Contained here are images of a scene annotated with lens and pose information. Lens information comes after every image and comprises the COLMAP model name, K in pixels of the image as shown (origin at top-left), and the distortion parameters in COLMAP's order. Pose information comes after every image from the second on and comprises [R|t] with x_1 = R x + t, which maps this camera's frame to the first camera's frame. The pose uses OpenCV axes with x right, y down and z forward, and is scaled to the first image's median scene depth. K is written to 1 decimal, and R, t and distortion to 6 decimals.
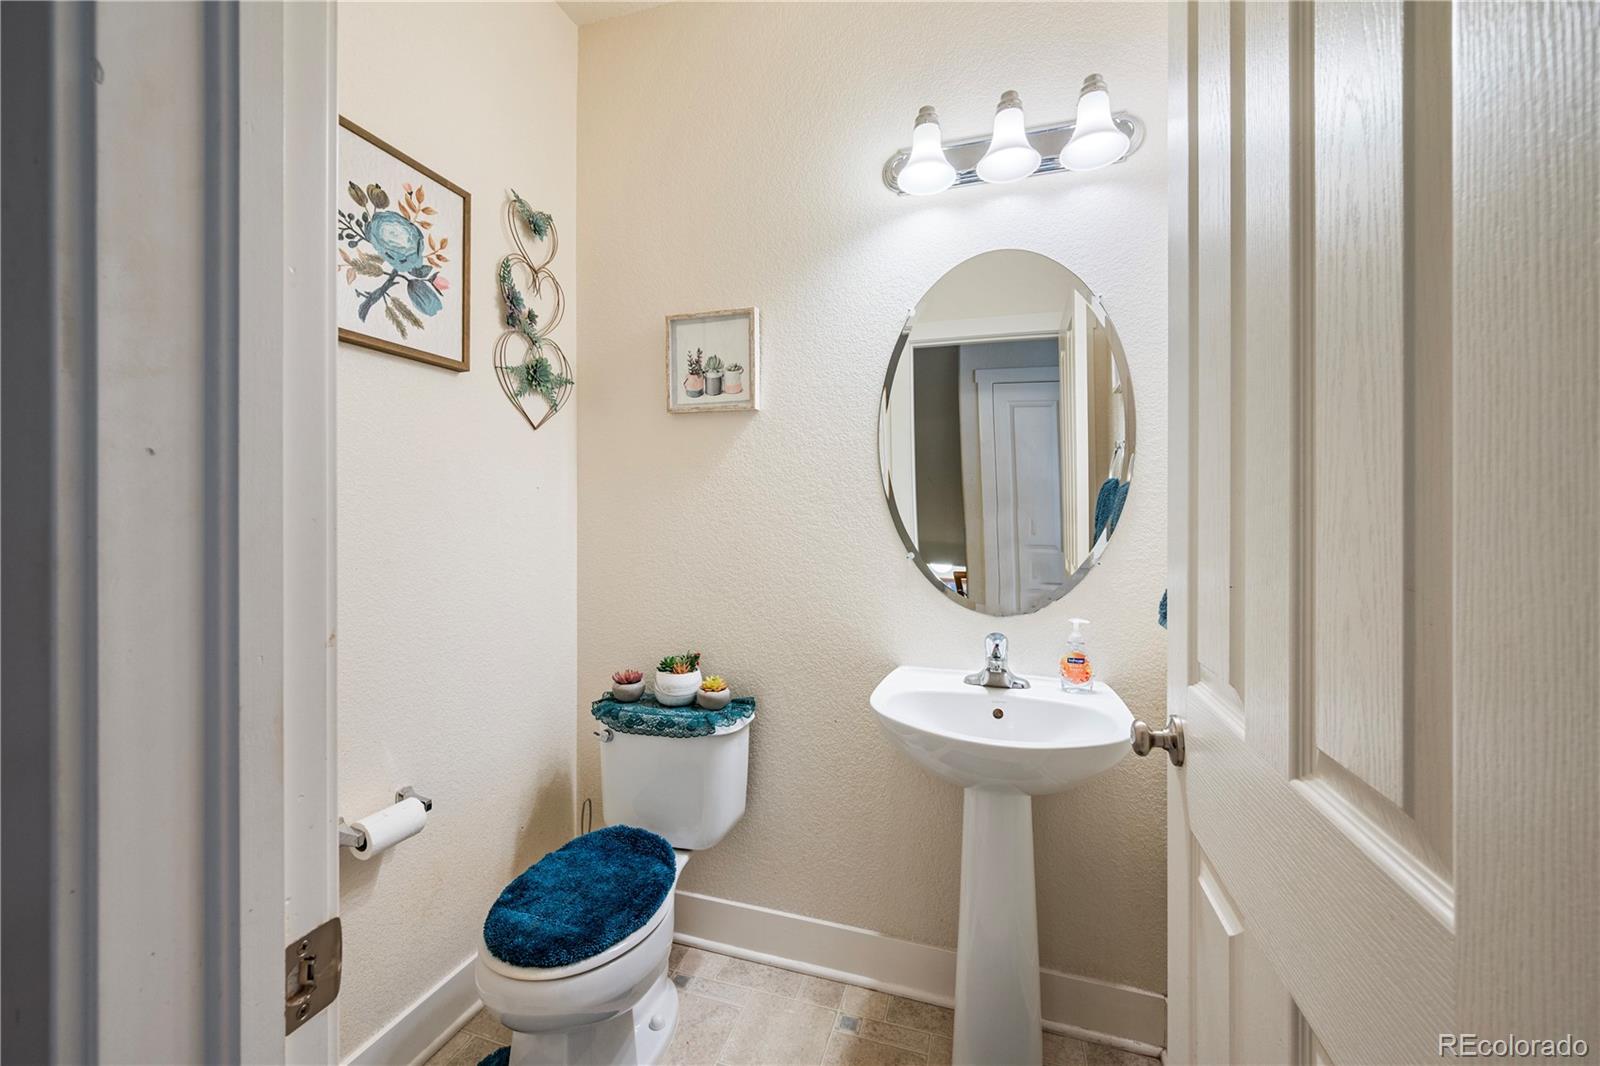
lens RADIAL K [[639.0, 0, 801.7], [0, 639.0, 518.6], [0, 0, 1]] dist [-0.004445, 0.000418]
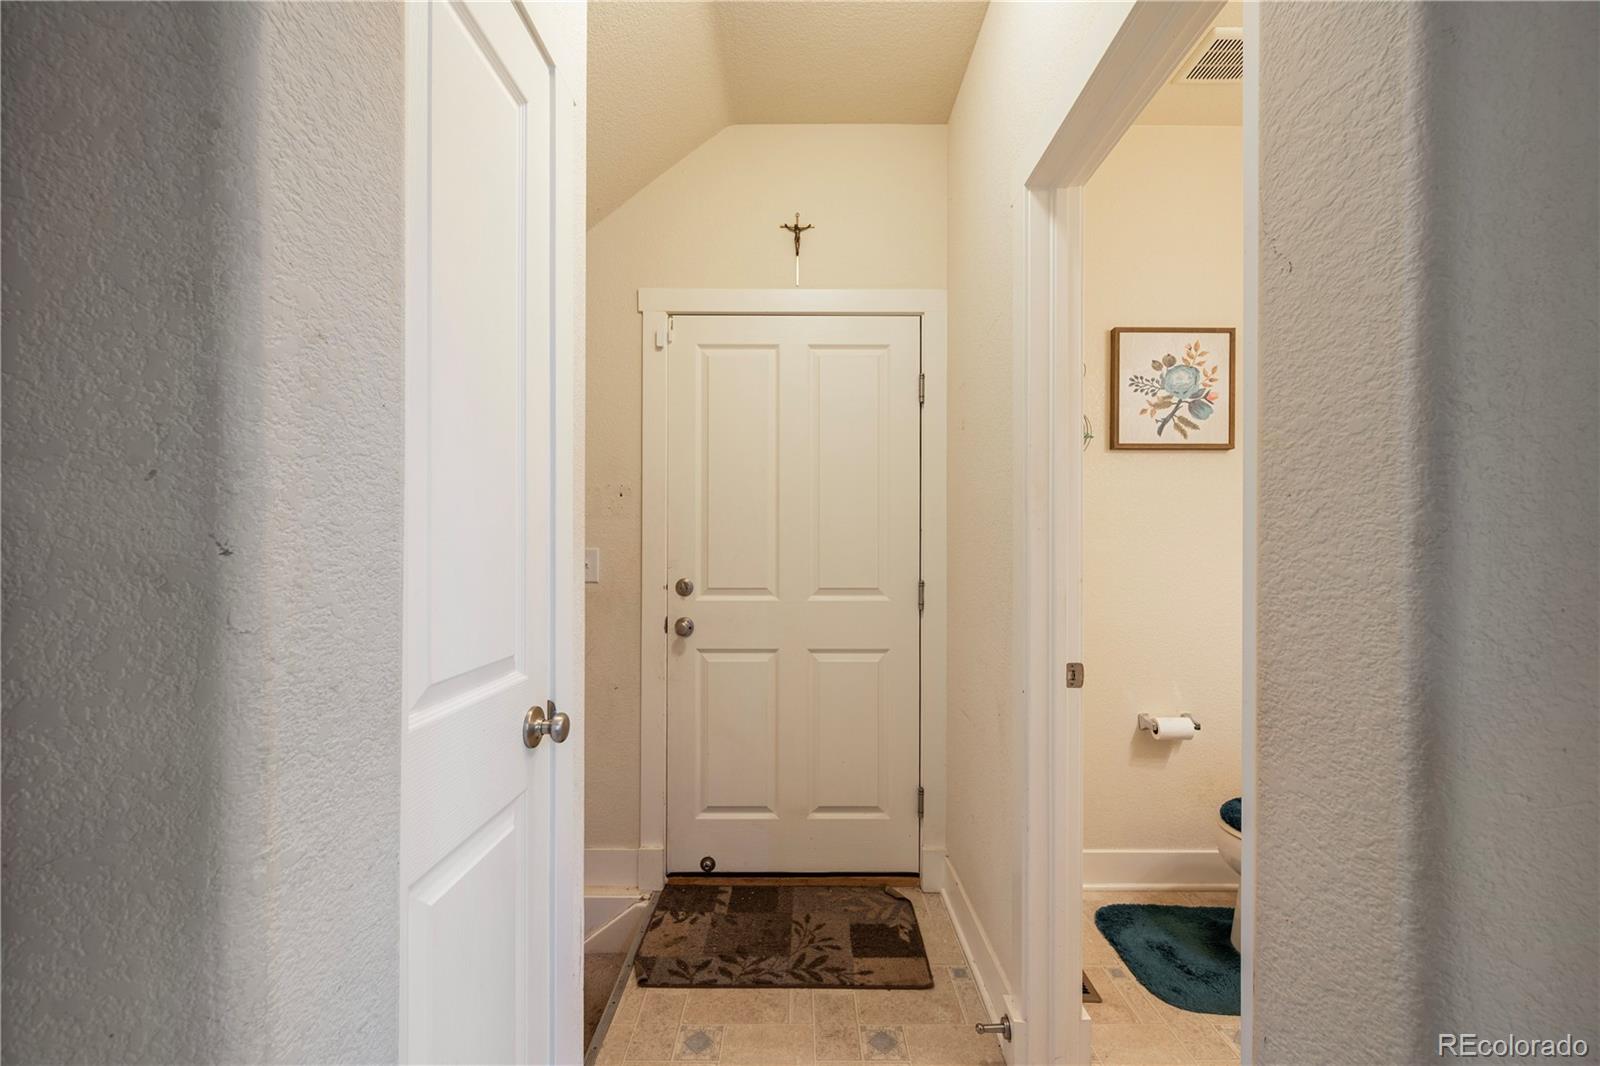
lens RADIAL K [[639.0, 0, 800.2], [0, 639.0, 539.2], [0, 0, 1]] dist [-0.004445, 0.000418]
pose [[0.317423, -0.002465, -0.948281, 0.627728], [-0.005602, 0.999974, -0.004475, -0.010566], [0.948268, 0.006733, 0.317401, -0.470222]]
